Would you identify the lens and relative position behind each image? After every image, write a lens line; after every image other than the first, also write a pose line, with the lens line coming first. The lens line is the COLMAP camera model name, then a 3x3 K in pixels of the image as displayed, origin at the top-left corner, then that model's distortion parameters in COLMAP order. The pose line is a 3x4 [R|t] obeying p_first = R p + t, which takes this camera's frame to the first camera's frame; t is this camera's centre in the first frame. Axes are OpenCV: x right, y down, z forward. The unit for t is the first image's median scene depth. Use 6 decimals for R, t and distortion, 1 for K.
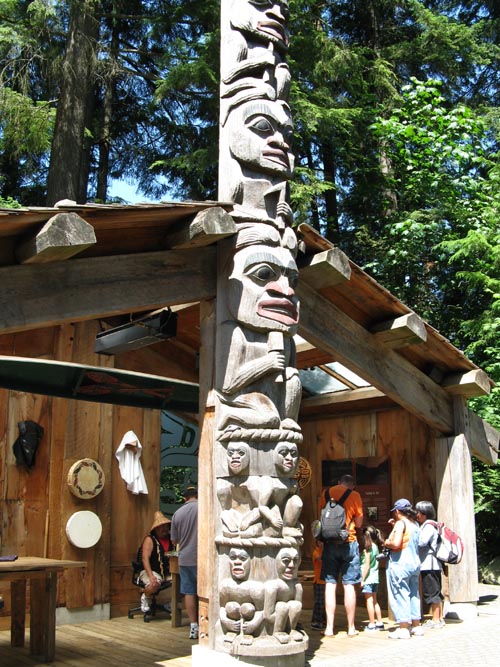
lens RADIAL K [[688.4, 0, 250.0], [0, 688.4, 333.5], [0, 0, 1]] dist [-0.192085, 0.213868]
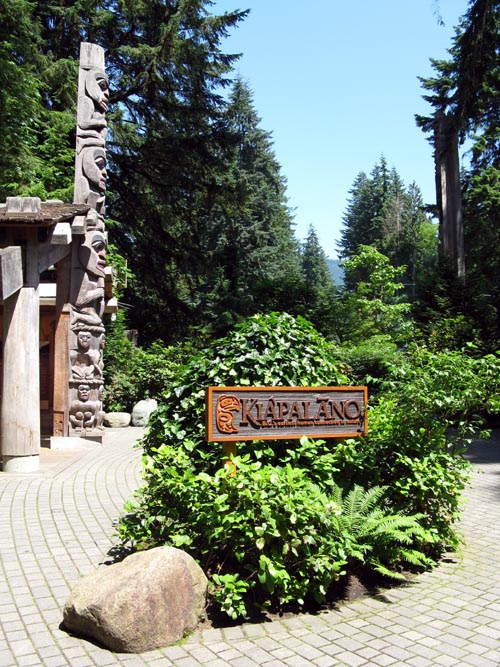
lens RADIAL K [[669.9, 0, 250.0], [0, 669.9, 333.5], [0, 0, 1]] dist [-0.189222, 0.207174]
pose [[0.603436, 0.082618, 0.793120, -1.209935], [-0.184750, 0.982040, 0.038267, 0.003030], [-0.775714, -0.169621, 0.607862, -0.510506]]
